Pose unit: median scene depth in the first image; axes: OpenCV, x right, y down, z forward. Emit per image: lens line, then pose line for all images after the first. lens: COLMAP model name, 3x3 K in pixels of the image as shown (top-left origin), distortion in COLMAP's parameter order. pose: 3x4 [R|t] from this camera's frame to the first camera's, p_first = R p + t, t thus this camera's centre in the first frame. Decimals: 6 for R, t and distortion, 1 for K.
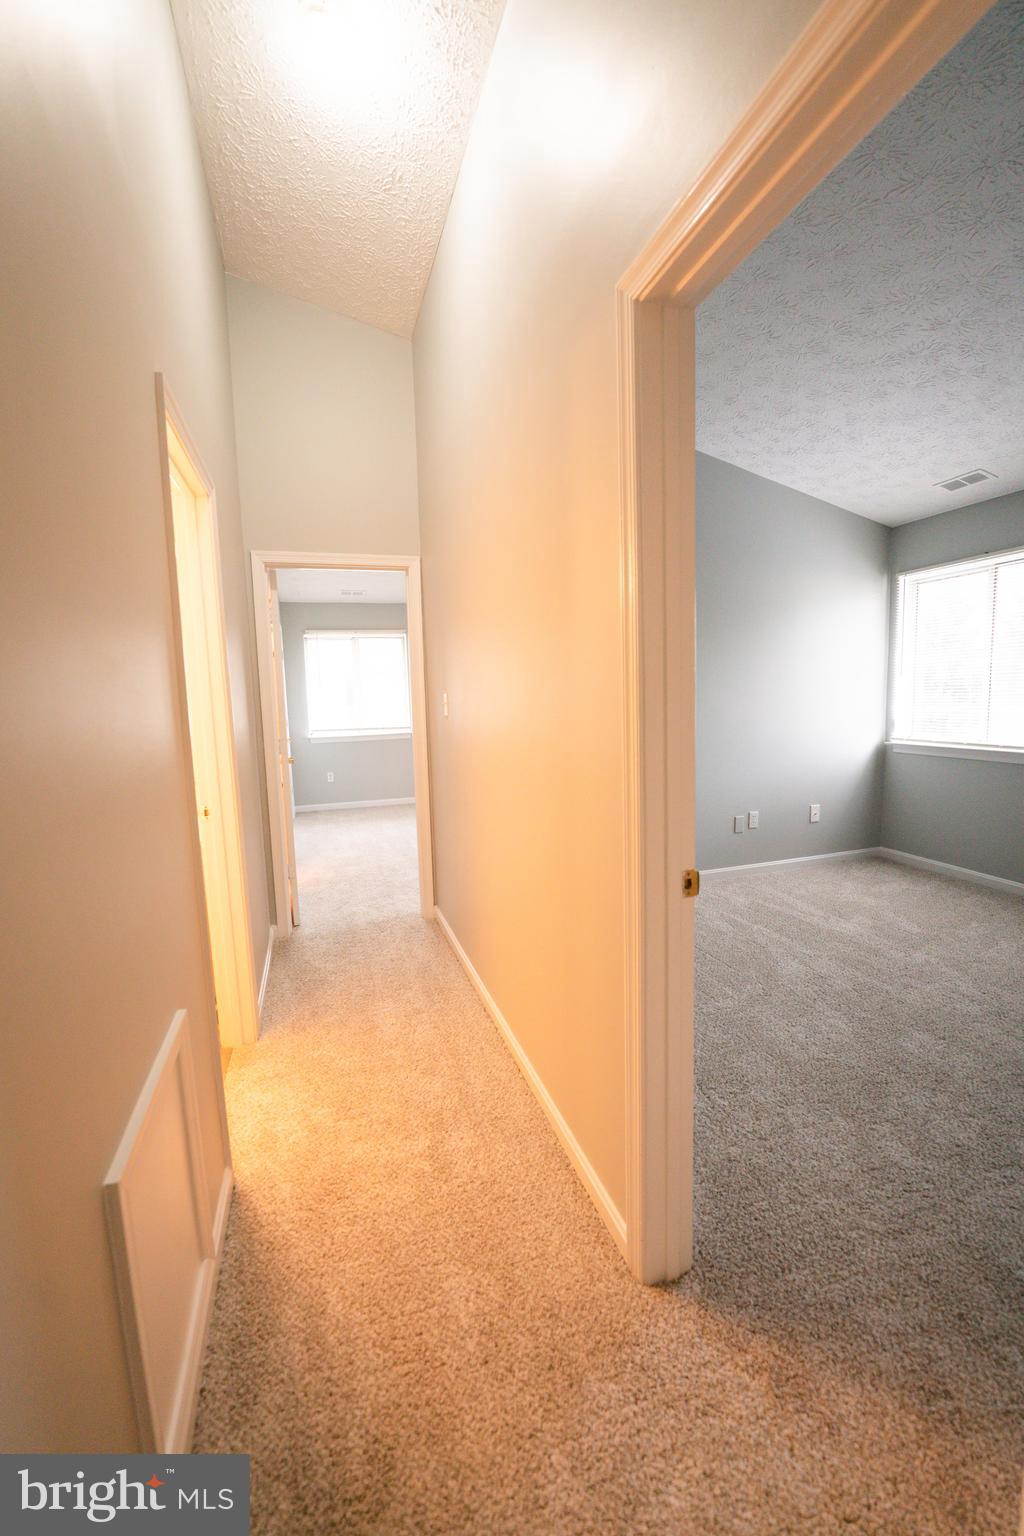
lens RADIAL K [[645.5, 0, 511.1], [0, 645.5, 762.8], [0, 0, 1]] dist [-0.027665, -0.000382]
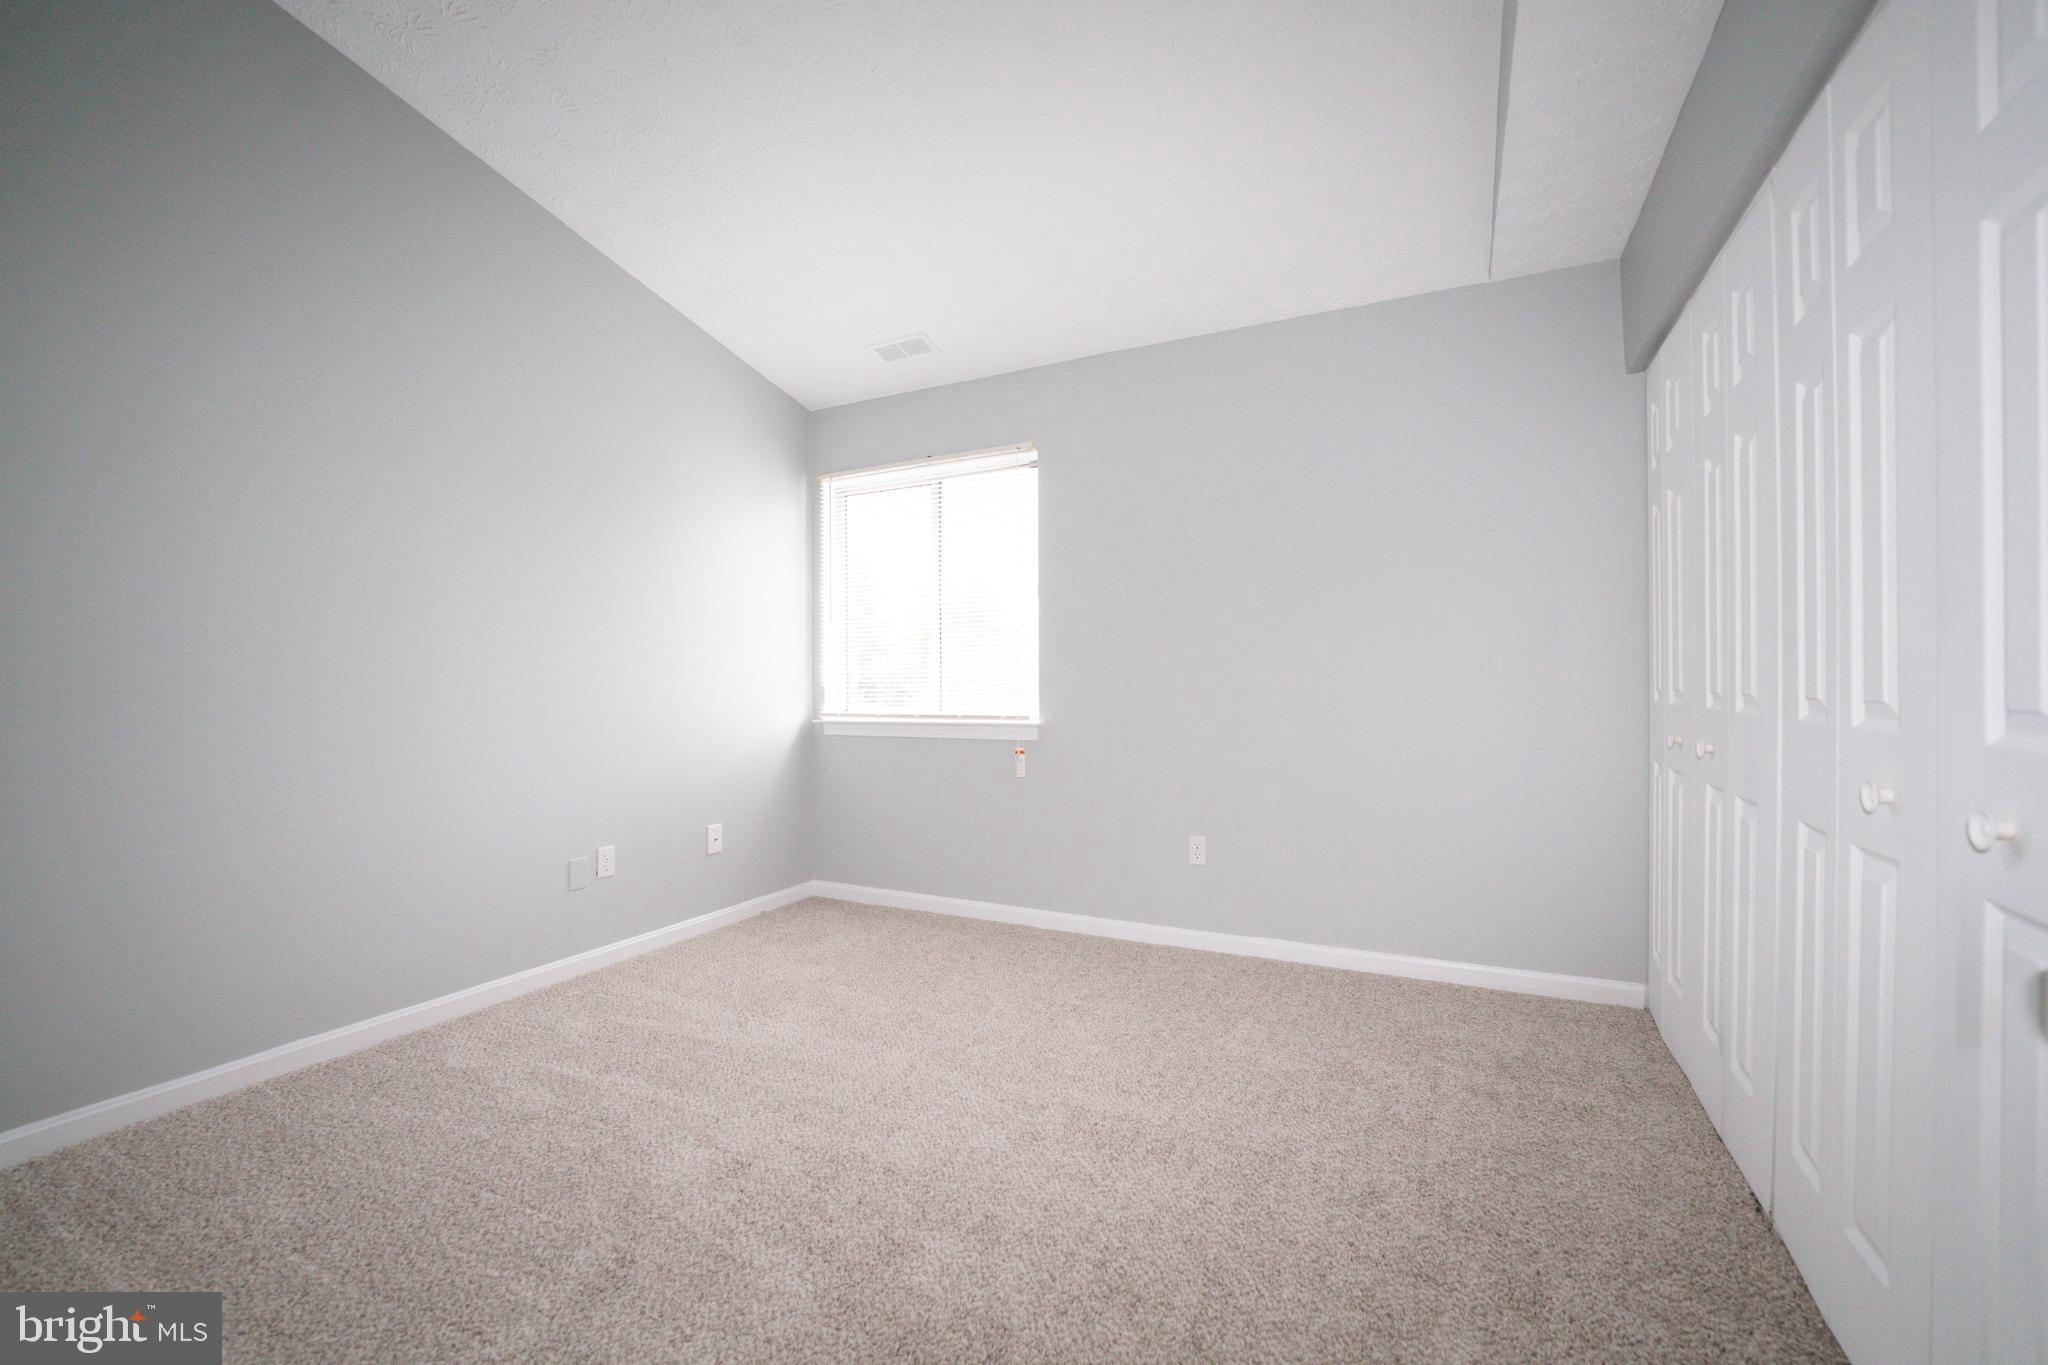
lens RADIAL K [[860.7, 0, 1030.3], [0, 860.7, 678.6], [0, 0, 1]] dist [-0.027665, -0.000382]
pose [[0.698577, 0.021965, 0.715197, 0.121026], [0.068701, 0.992852, -0.097597, 0.033047], [-0.712229, 0.117314, 0.692075, 0.253365]]
